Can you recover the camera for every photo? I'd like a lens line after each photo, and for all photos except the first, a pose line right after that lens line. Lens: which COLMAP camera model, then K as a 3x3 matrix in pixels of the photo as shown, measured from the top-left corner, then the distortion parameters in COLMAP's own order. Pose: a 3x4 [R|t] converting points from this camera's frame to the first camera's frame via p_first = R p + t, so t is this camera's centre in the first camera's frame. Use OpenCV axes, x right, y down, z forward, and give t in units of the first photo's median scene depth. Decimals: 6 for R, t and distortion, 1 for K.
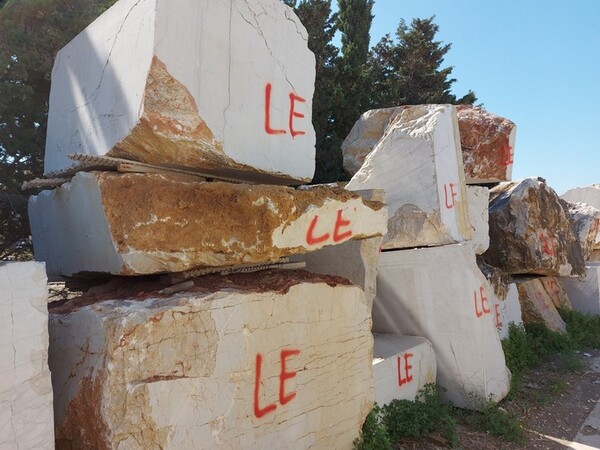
lens RADIAL K [[431.2, 0, 302.3], [0, 431.2, 228.5], [0, 0, 1]] dist [0.099757, -0.103751]
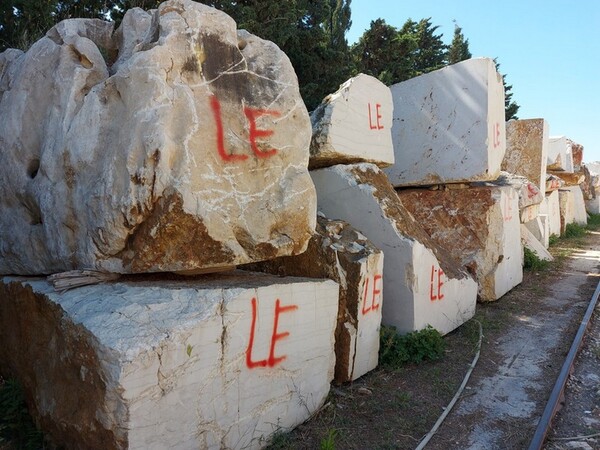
lens RADIAL K [[431.2, 0, 302.3], [0, 431.2, 228.5], [0, 0, 1]] dist [0.099757, -0.103751]
pose [[0.995639, -0.016920, 0.091739, -1.508480], [0.008390, 0.995669, 0.092586, 0.022758], [-0.092908, -0.091412, 0.991470, -1.643082]]
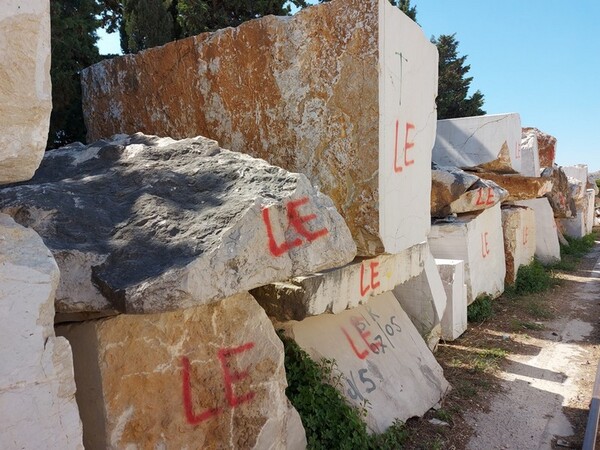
lens RADIAL K [[431.2, 0, 302.3], [0, 431.2, 228.5], [0, 0, 1]] dist [0.099757, -0.103751]
pose [[0.994137, -0.009980, 0.107664, -0.773125], [0.001949, 0.997223, 0.074442, 0.015554], [-0.108108, -0.073796, 0.991396, -0.783614]]
